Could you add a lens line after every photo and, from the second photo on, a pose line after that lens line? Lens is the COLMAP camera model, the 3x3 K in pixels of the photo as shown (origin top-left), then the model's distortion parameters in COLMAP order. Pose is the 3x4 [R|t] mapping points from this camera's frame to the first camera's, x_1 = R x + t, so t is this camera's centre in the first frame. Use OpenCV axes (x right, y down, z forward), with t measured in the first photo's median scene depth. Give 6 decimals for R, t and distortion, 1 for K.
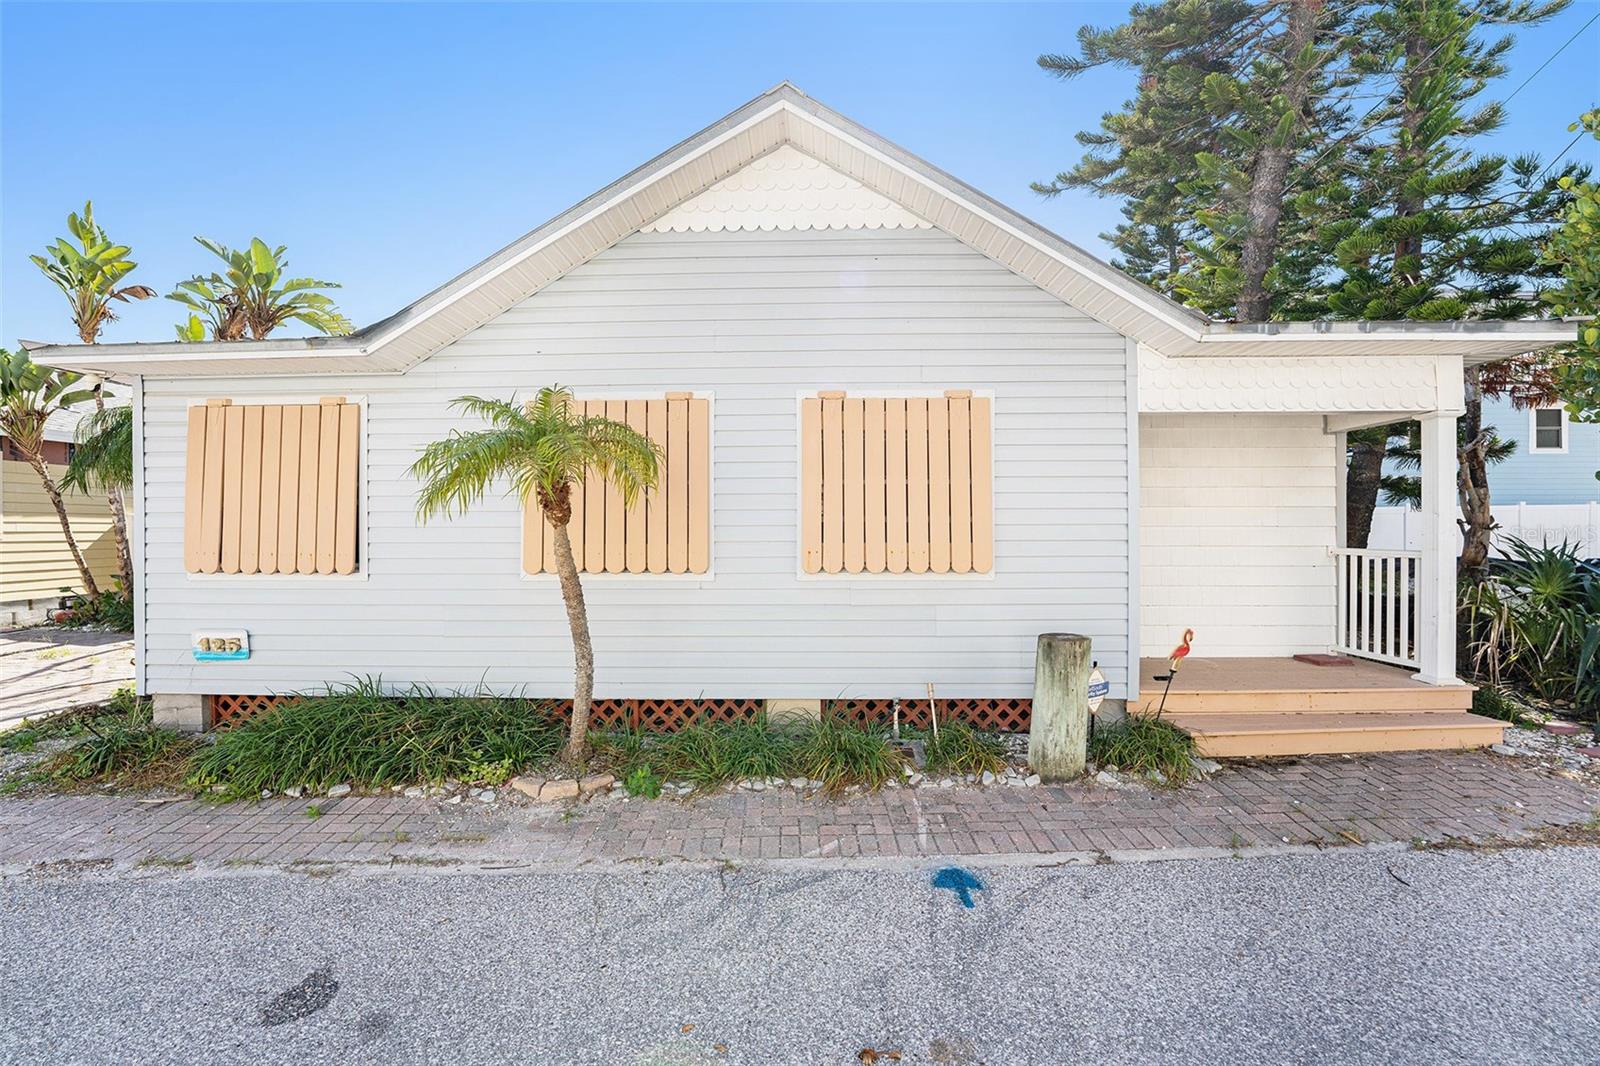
lens RADIAL K [[645.9, 0, 811.6], [0, 645.9, 531.6], [0, 0, 1]] dist [-0.015740, 0.000637]
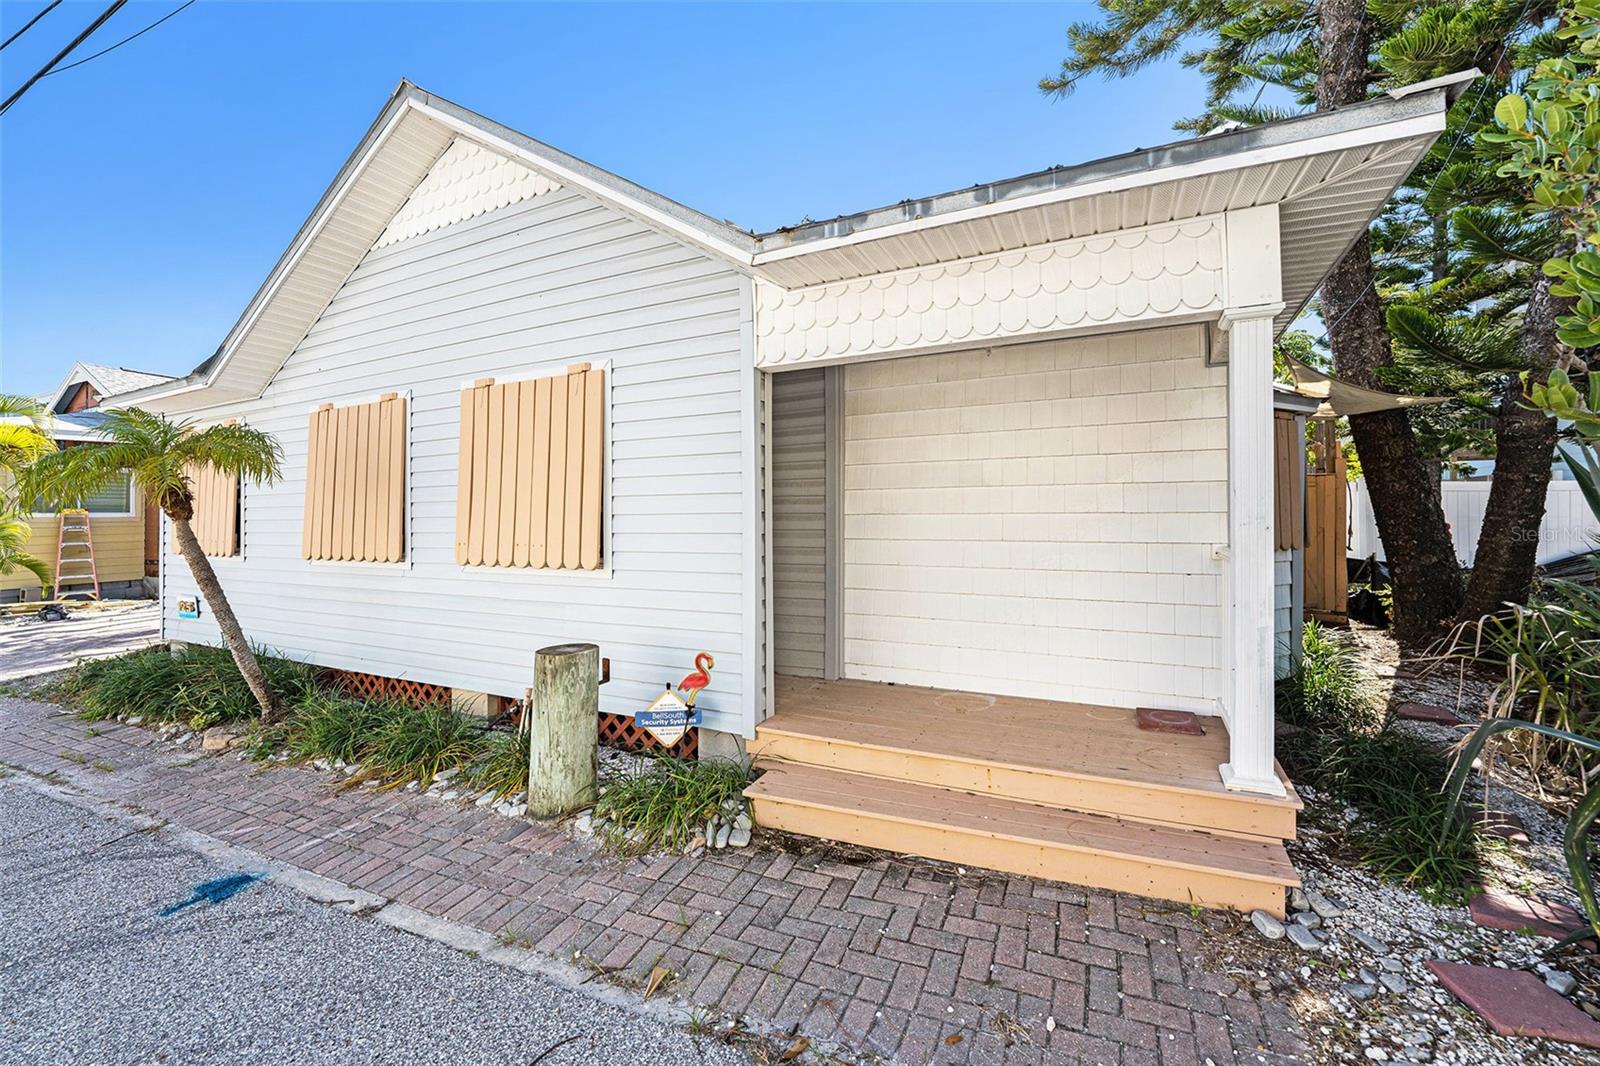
lens RADIAL K [[645.9, 0, 805.7], [0, 645.9, 526.0], [0, 0, 1]] dist [-0.015740, 0.000637]
pose [[0.908247, 0.000300, -0.418435, 1.009785], [0.004907, 0.999923, 0.011369, -0.004730], [0.418406, -0.012379, 0.908176, 0.363136]]
